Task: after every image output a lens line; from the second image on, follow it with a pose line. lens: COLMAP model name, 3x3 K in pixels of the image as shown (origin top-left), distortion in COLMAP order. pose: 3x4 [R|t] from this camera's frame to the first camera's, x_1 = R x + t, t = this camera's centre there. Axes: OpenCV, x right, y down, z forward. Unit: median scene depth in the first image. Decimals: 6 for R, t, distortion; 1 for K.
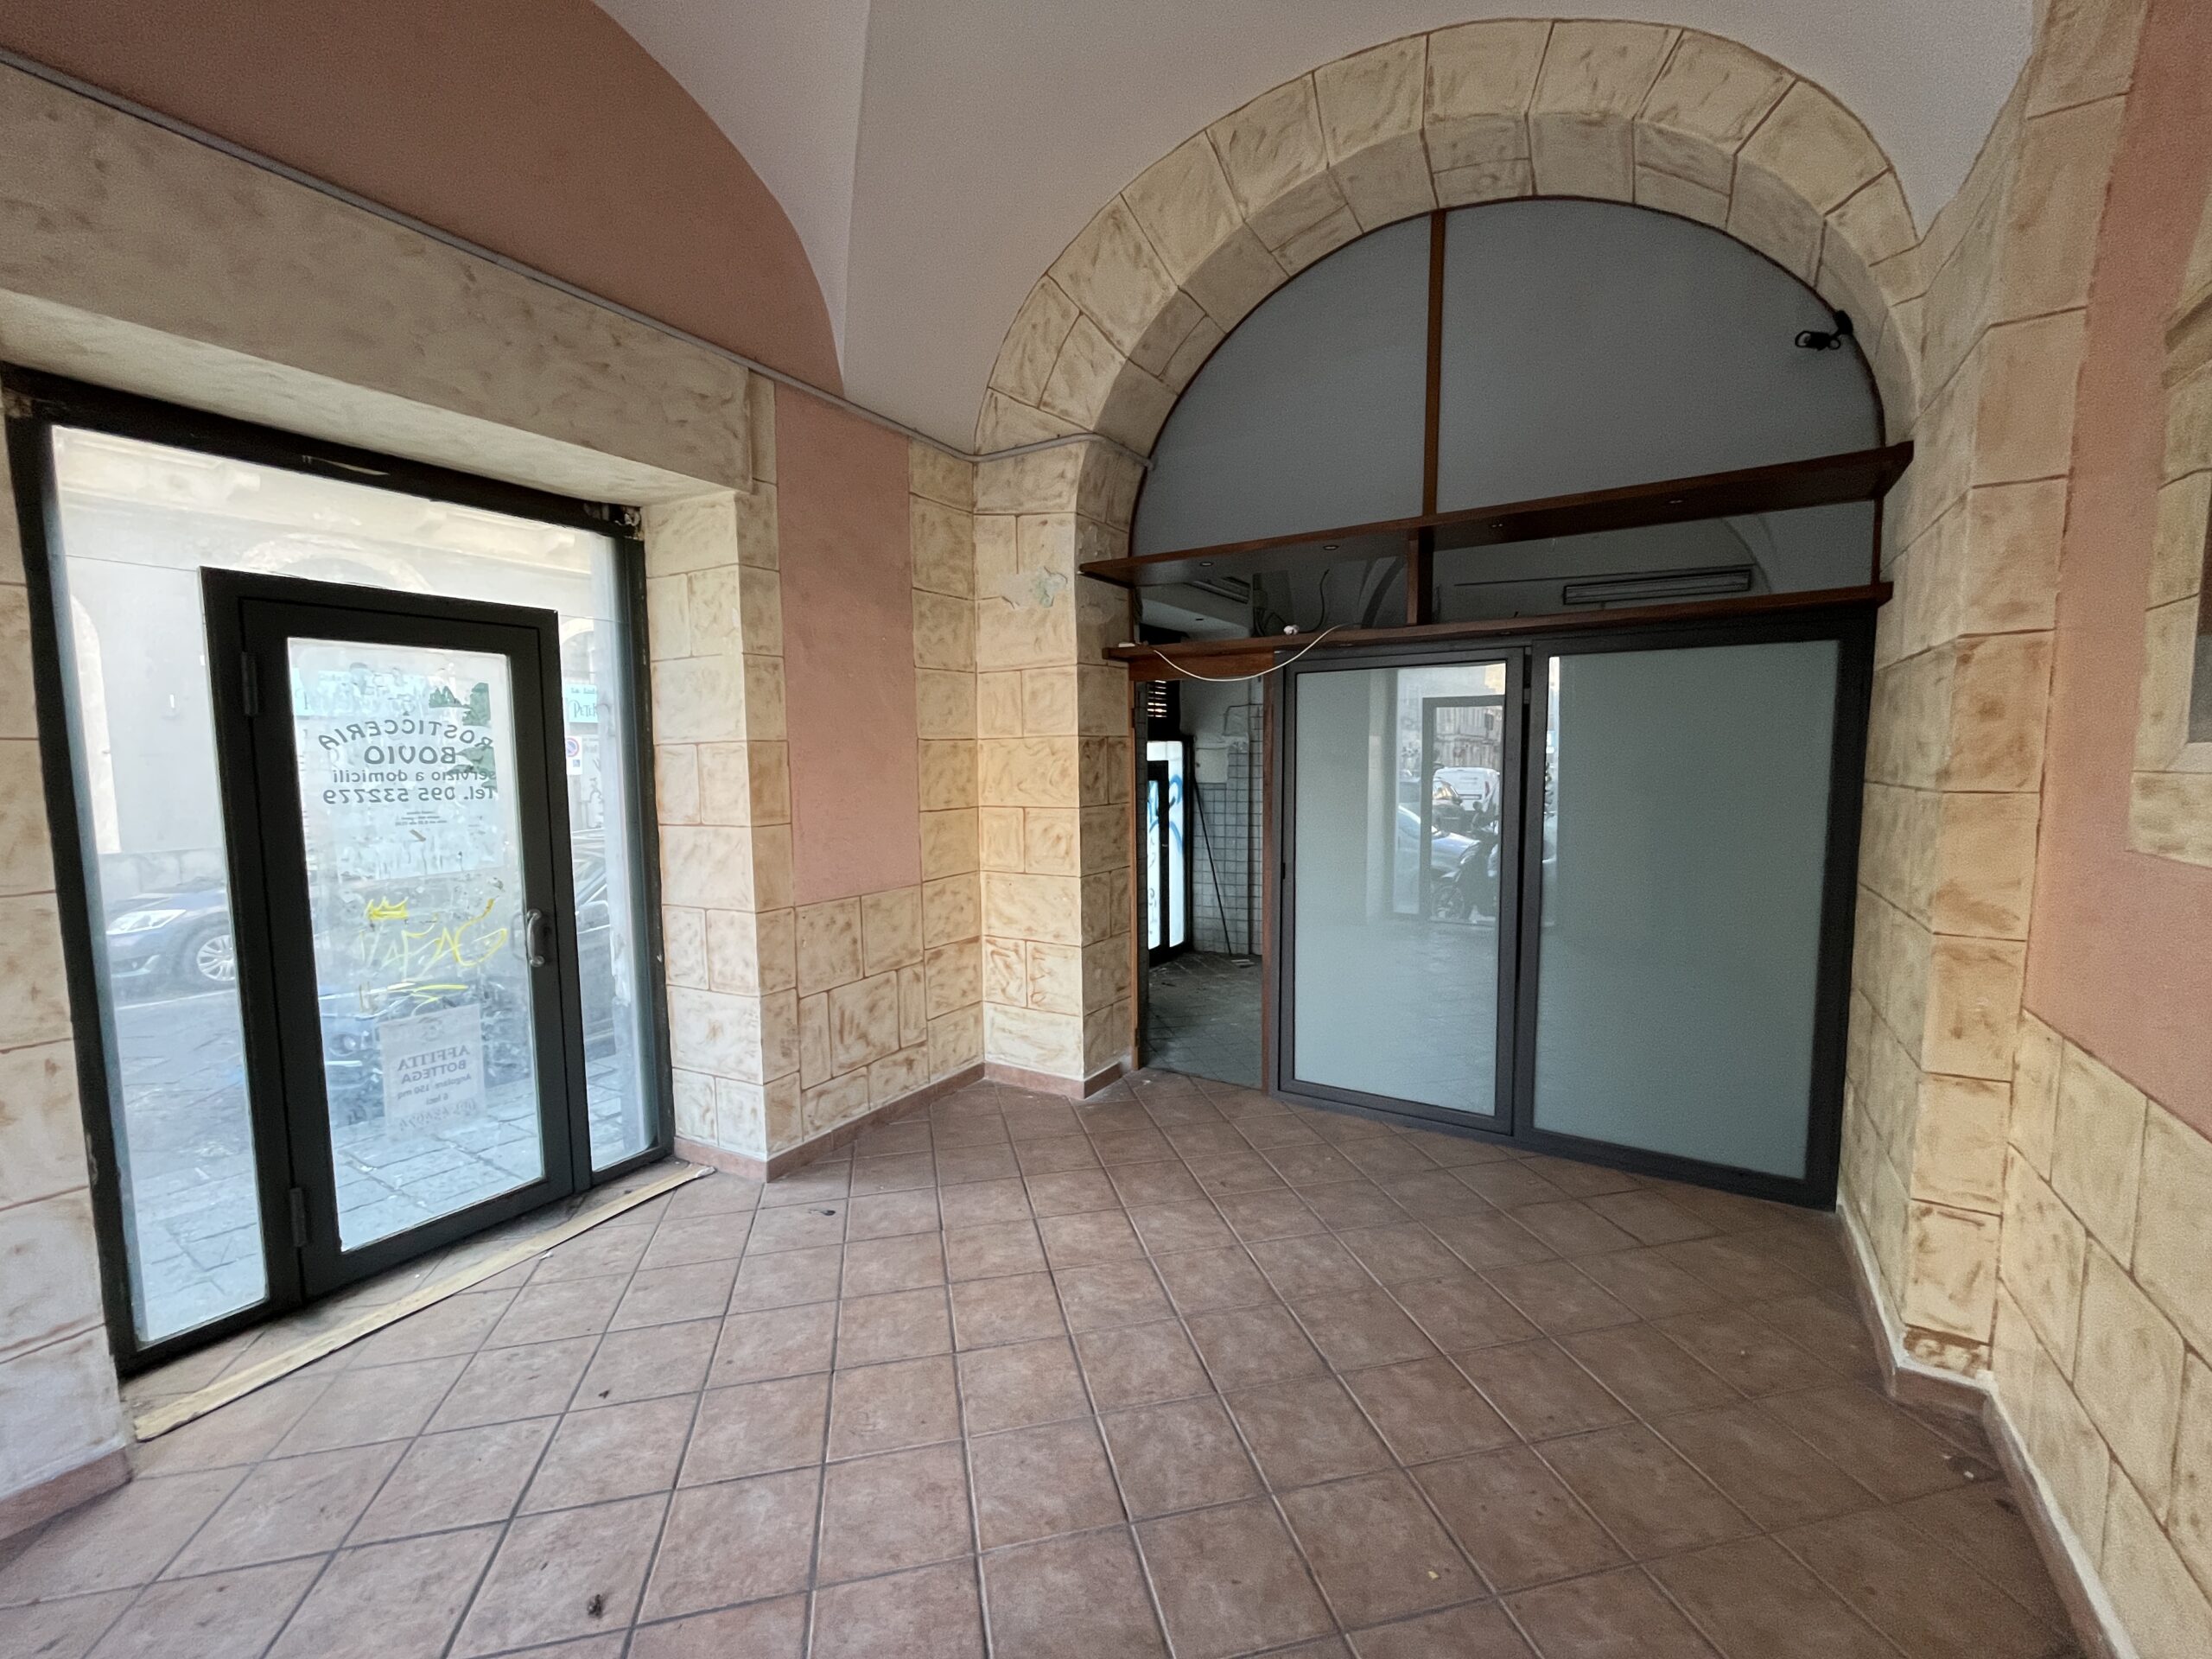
lens RADIAL K [[885.6, 0, 1090.3], [0, 885.6, 828.4], [0, 0, 1]] dist [-0.001047, -0.003388]
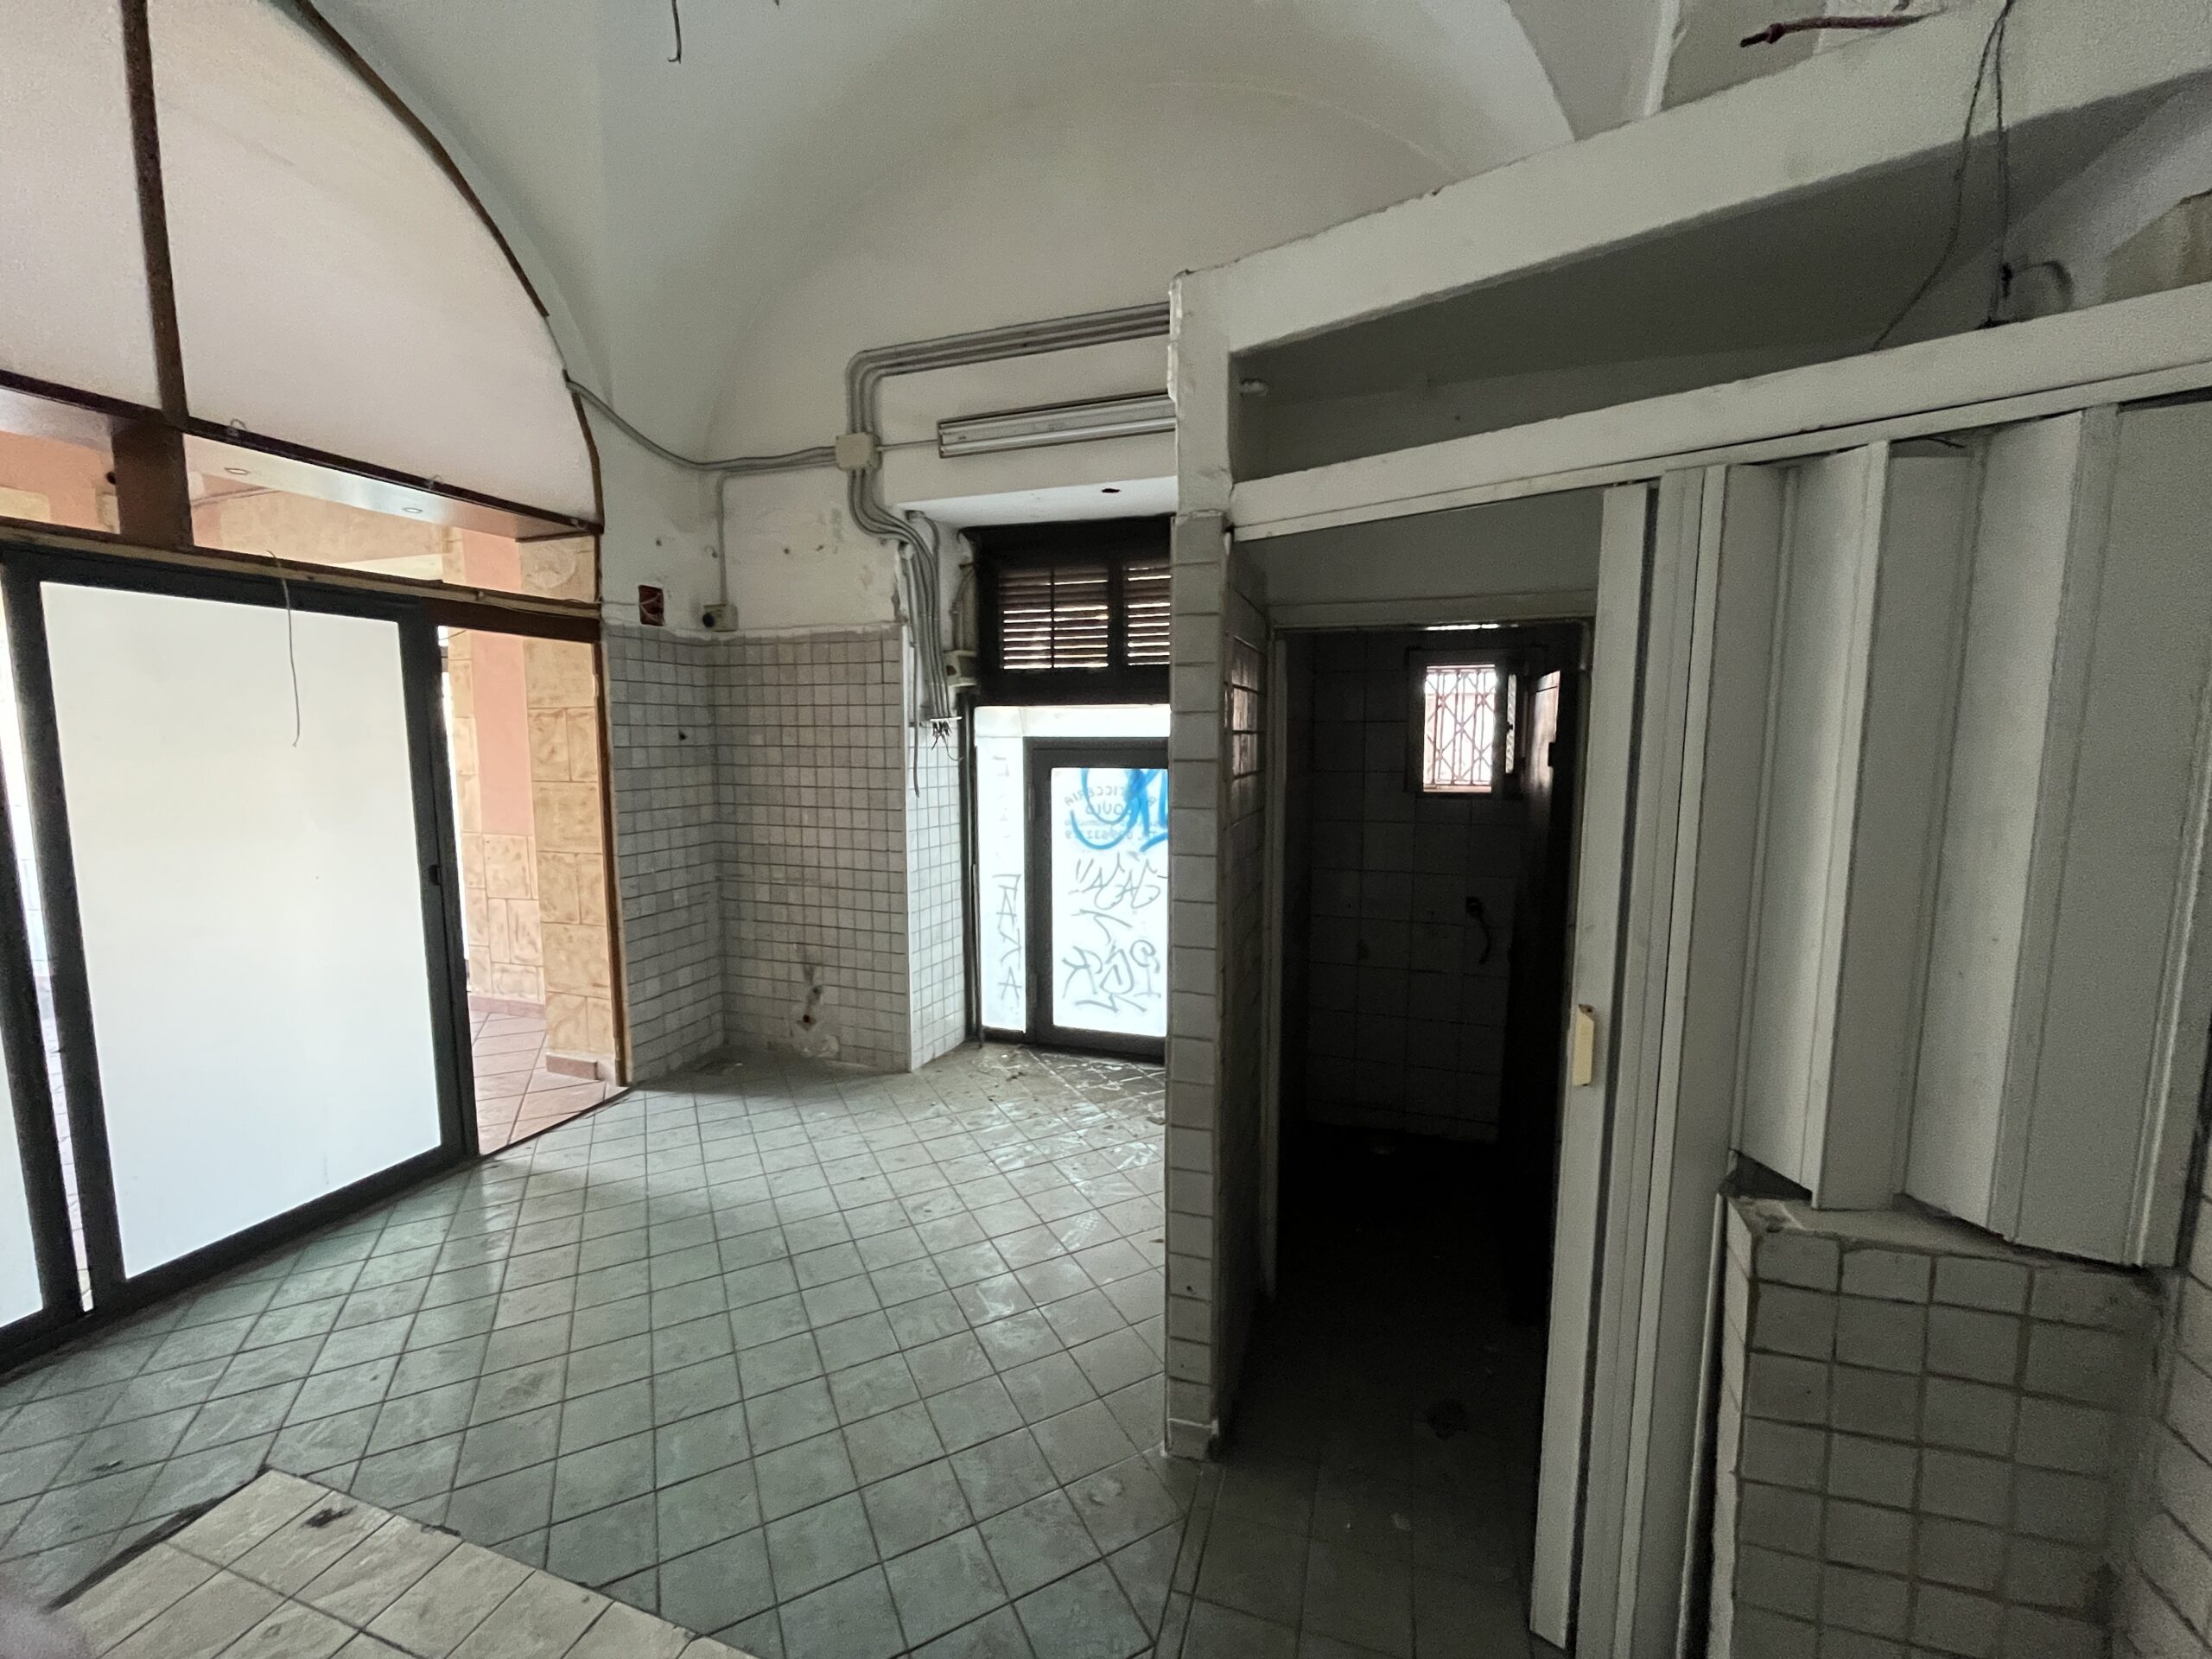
lens RADIAL K [[885.6, 0, 1090.3], [0, 885.6, 828.4], [0, 0, 1]] dist [-0.001047, -0.003388]
pose [[0.249089, 0.114797, -0.961653, 1.082368], [-0.077403, 0.992134, 0.098386, -0.114653], [0.965382, 0.049928, 0.256016, 1.328437]]
